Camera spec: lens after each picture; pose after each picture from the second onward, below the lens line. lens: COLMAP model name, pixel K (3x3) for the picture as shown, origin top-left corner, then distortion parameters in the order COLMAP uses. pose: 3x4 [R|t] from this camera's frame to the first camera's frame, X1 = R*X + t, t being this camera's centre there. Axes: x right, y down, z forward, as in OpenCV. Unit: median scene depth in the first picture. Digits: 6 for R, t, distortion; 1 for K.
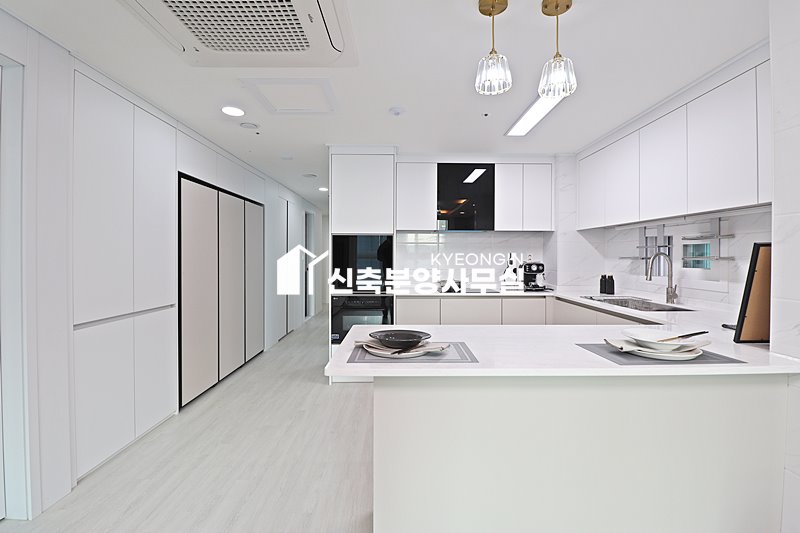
lens RADIAL K [[370.0, 0, 405.7], [0, 370.0, 258.4], [0, 0, 1]] dist [-0.005198, -0.009784]
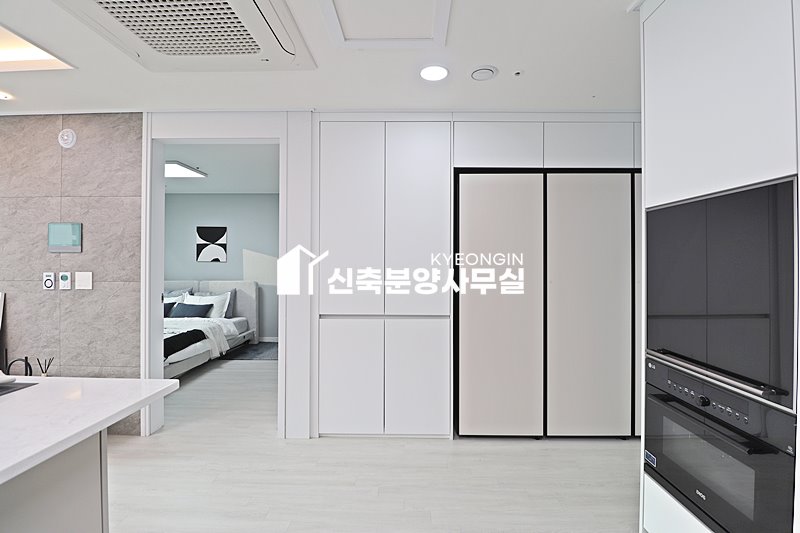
lens RADIAL K [[370.0, 0, 407.3], [0, 370.0, 261.2], [0, 0, 1]] dist [-0.005198, -0.009784]
pose [[-0.034456, -0.008850, -0.999367, 0.226860], [-0.009314, 0.999920, -0.008534, -0.000850], [0.999363, 0.009014, -0.034536, 0.741190]]
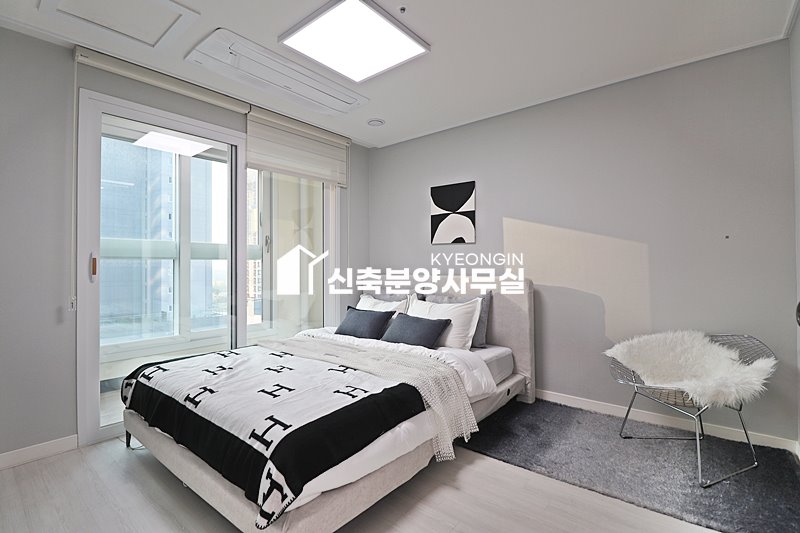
lens RADIAL K [[370.0, 0, 403.2], [0, 370.0, 262.0], [0, 0, 1]] dist [-0.005198, -0.009784]
pose [[-0.655564, 0.000377, -0.755140, -0.529579], [0.002756, 0.999994, -0.001893, 0.042864], [0.755135, -0.003323, -0.655561, 0.370314]]
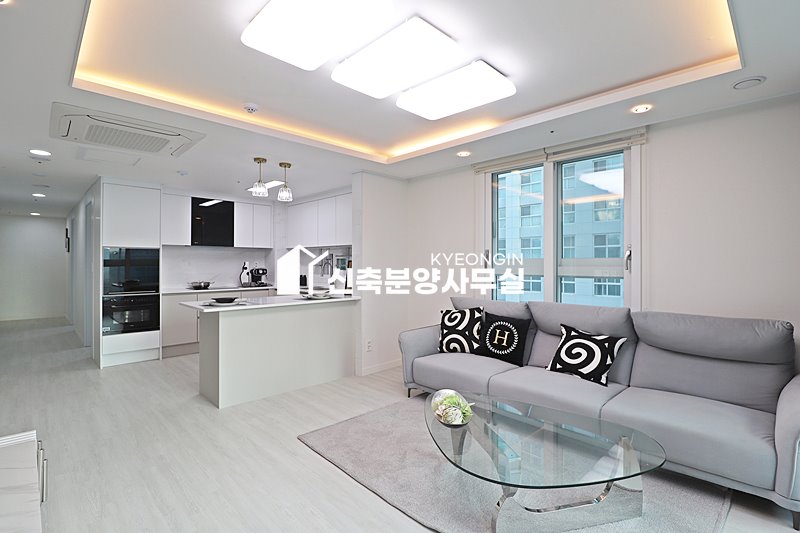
lens RADIAL K [[370.0, 0, 402.3], [0, 370.0, 265.5], [0, 0, 1]] dist [-0.005198, -0.009784]
pose [[0.721646, -0.005237, 0.692243, -0.328064], [0.003881, 0.999986, 0.003520, -0.004110], [-0.692252, 0.000146, 0.721656, -0.590540]]
